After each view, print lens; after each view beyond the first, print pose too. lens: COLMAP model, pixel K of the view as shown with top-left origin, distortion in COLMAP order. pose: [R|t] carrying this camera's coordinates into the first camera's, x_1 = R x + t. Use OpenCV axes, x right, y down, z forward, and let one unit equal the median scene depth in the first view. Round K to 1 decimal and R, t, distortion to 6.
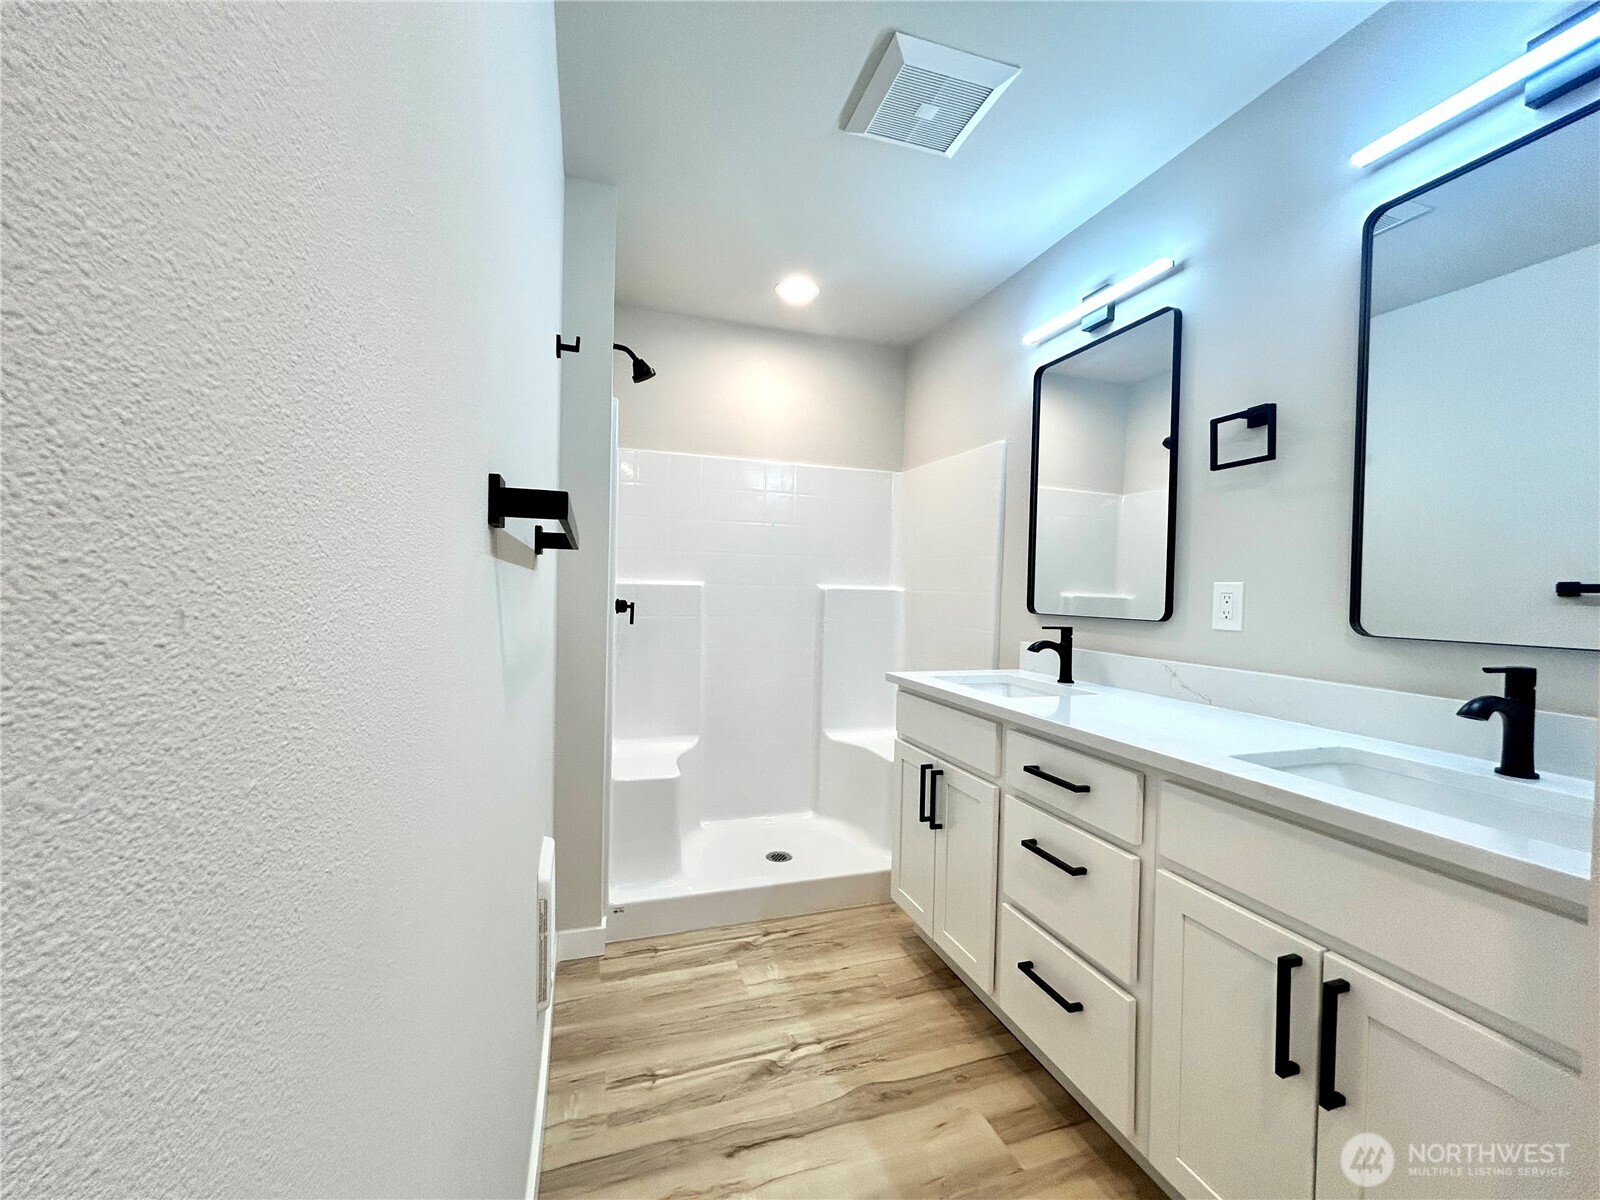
lens RADIAL K [[642.6, 0, 800.0], [0, 642.6, 600.0], [0, 0, 1]] dist [0.000129, 0.000174]
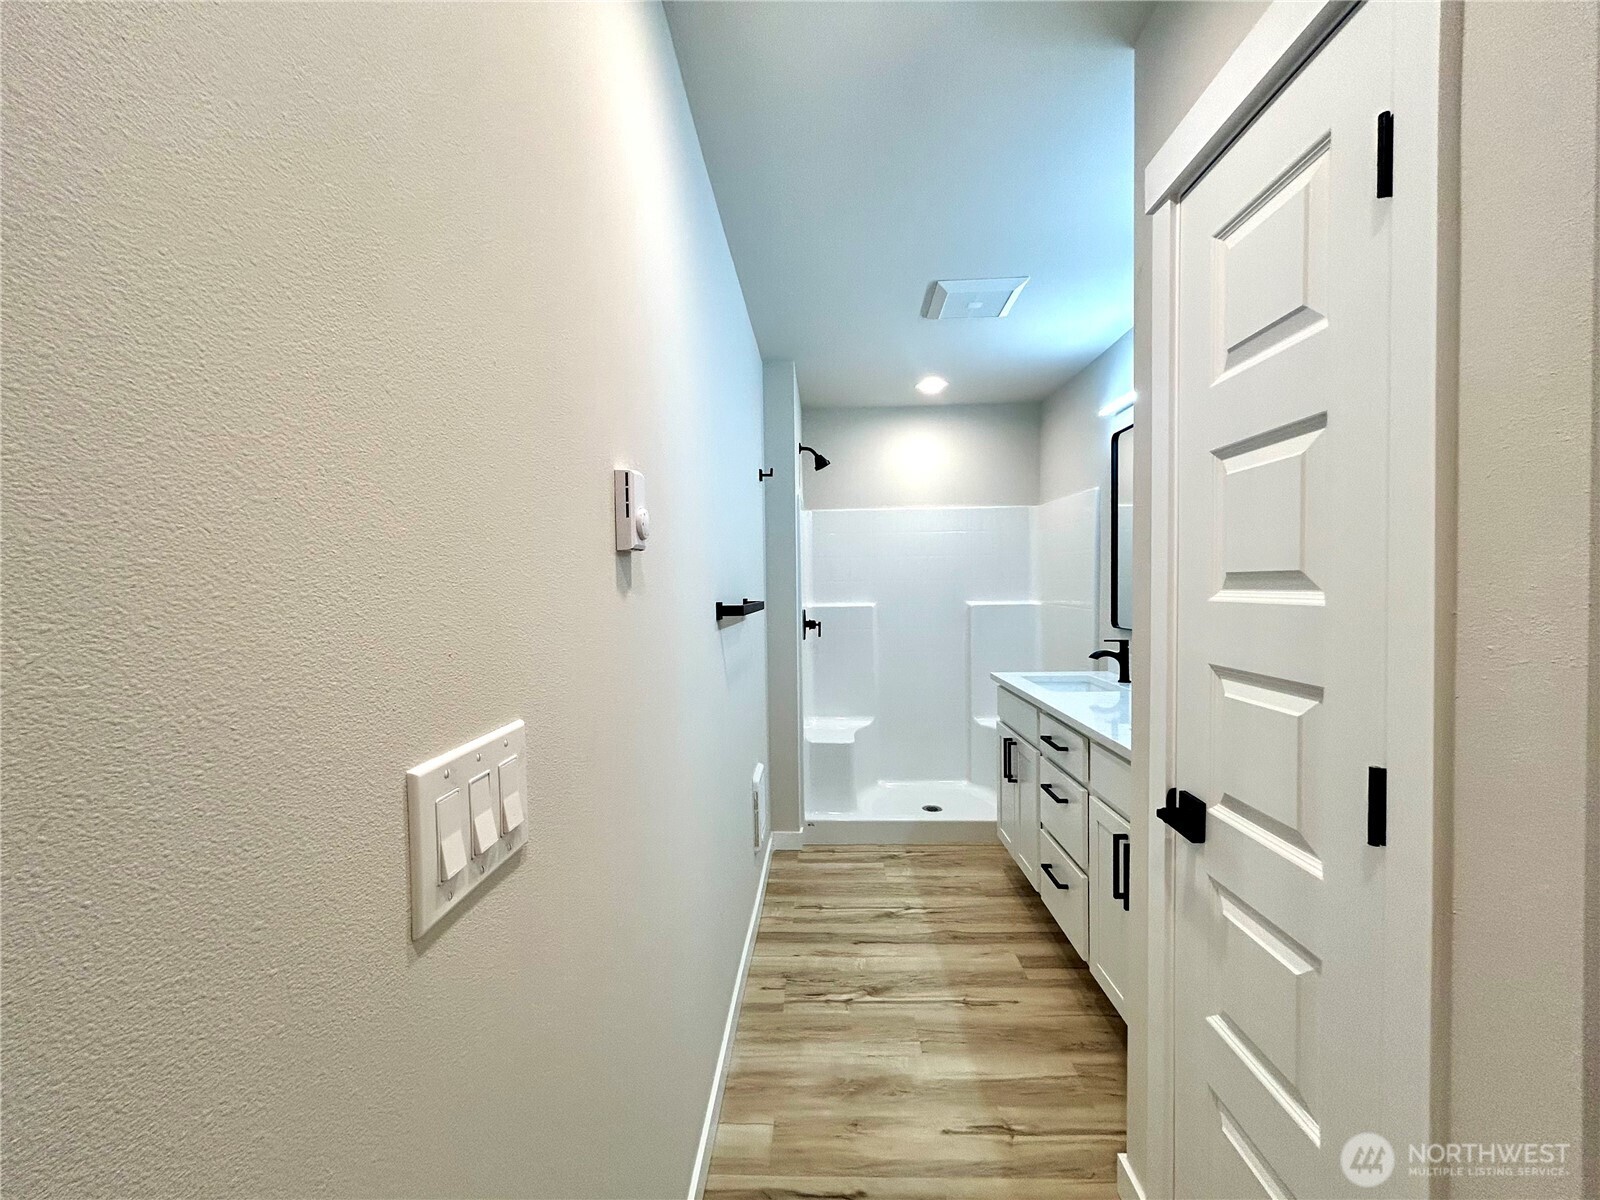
lens RADIAL K [[642.6, 0, 800.0], [0, 642.6, 600.0], [0, 0, 1]] dist [0.000129, 0.000174]
pose [[0.934809, -0.027209, -0.354107, 0.274243], [0.030439, 0.999530, 0.003556, -0.067233], [0.353844, -0.014103, 0.935198, -0.479637]]
